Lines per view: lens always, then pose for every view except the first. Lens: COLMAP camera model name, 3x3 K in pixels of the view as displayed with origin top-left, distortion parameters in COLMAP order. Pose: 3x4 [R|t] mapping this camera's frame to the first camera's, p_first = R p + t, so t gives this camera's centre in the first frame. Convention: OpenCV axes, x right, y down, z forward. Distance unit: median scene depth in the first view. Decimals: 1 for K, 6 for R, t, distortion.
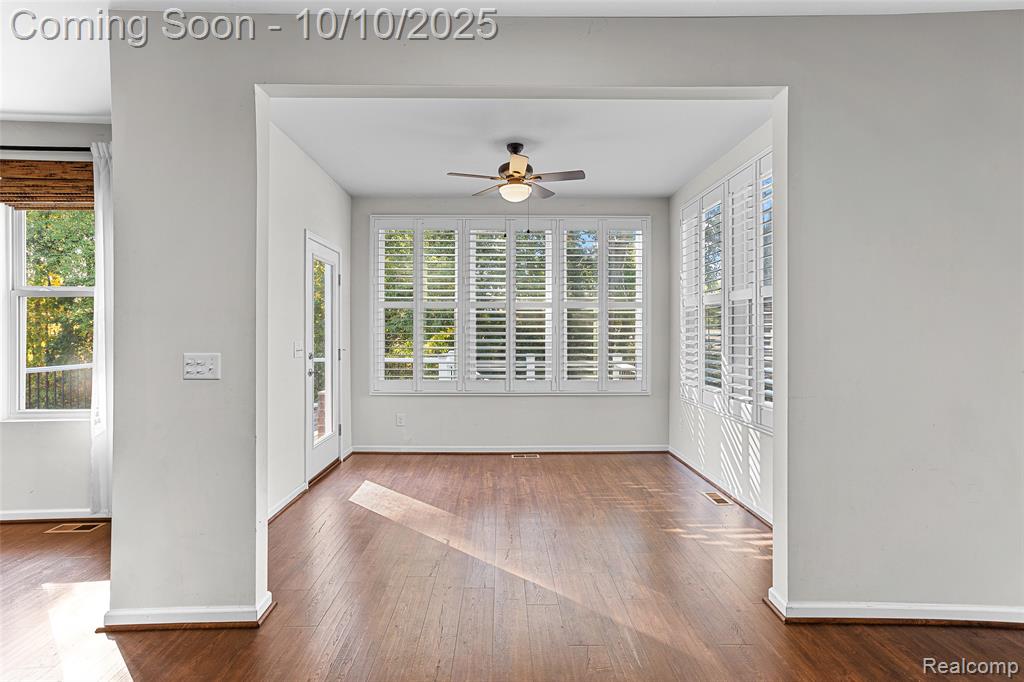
lens RADIAL K [[491.3, 0, 503.5], [0, 491.3, 333.4], [0, 0, 1]] dist [-0.031258, 0.038599]
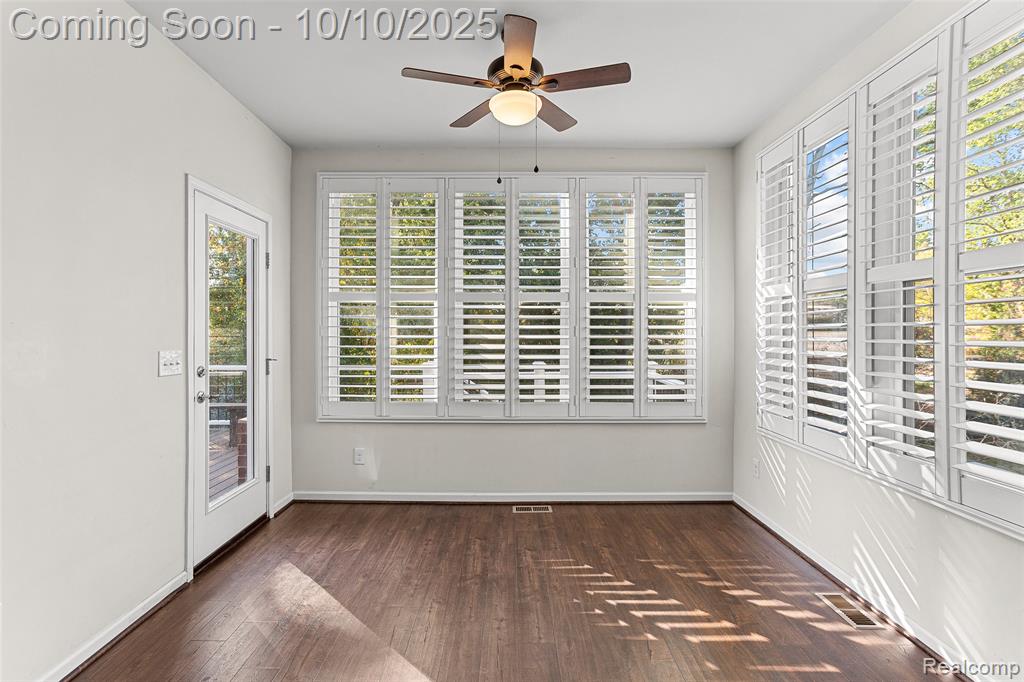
lens RADIAL K [[491.3, 0, 503.5], [0, 491.3, 333.4], [0, 0, 1]] dist [-0.031258, 0.038599]
pose [[0.999851, -0.000021, -0.017264, 0.016453], [-0.000056, 0.999990, -0.004442, -0.001718], [0.017263, 0.004442, 0.999841, 0.315184]]
